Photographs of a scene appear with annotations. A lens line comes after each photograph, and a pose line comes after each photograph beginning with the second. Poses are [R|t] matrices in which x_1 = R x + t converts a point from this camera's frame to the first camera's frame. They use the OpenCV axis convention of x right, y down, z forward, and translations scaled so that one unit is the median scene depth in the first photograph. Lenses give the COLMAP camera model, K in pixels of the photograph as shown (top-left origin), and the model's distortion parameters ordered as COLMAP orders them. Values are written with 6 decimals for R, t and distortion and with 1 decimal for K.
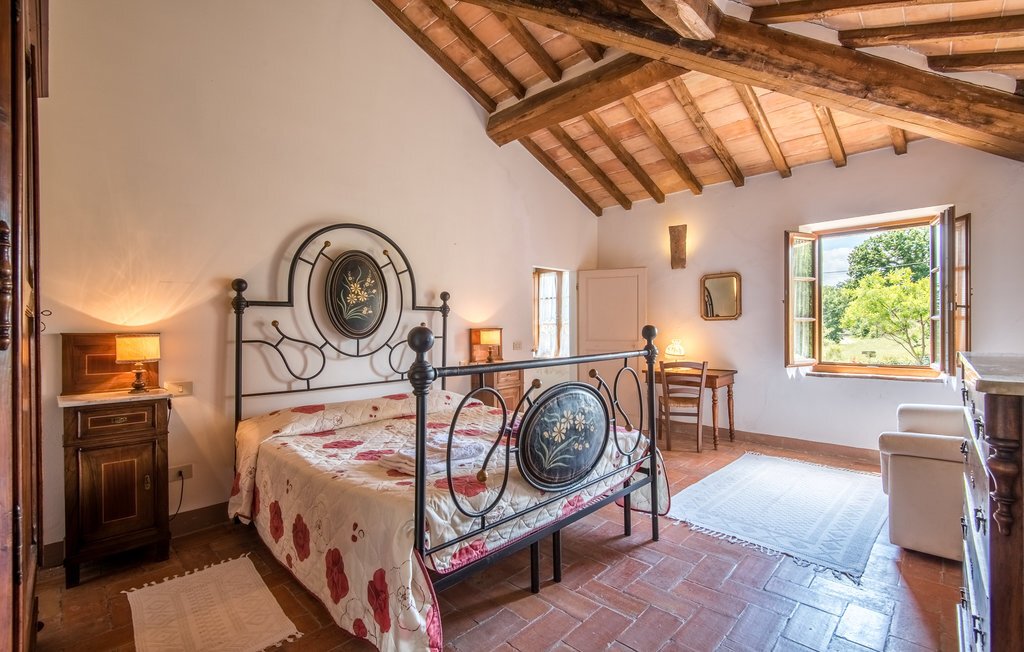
lens RADIAL K [[449.5, 0, 510.7], [0, 449.5, 330.1], [0, 0, 1]] dist [0.032742, -0.022981]
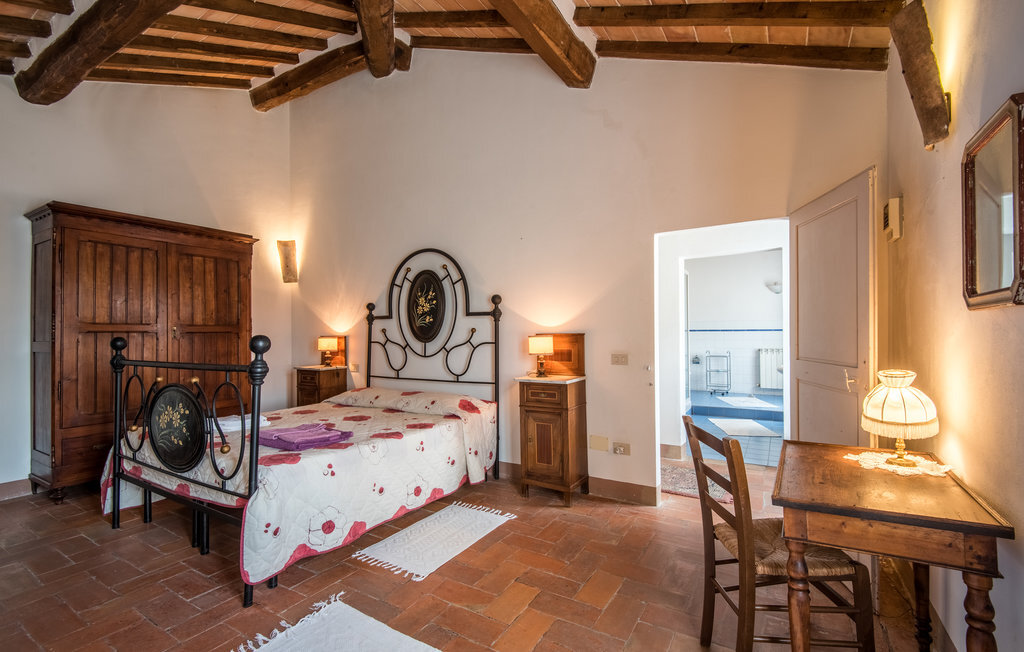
lens RADIAL K [[449.5, 0, 510.7], [0, 449.5, 330.1], [0, 0, 1]] dist [0.032742, -0.022981]
pose [[0.205086, -0.003247, -0.978738, 0.881853], [-0.000230, 0.999994, -0.003366, -0.009525], [0.978744, 0.000916, 0.205084, 0.953766]]
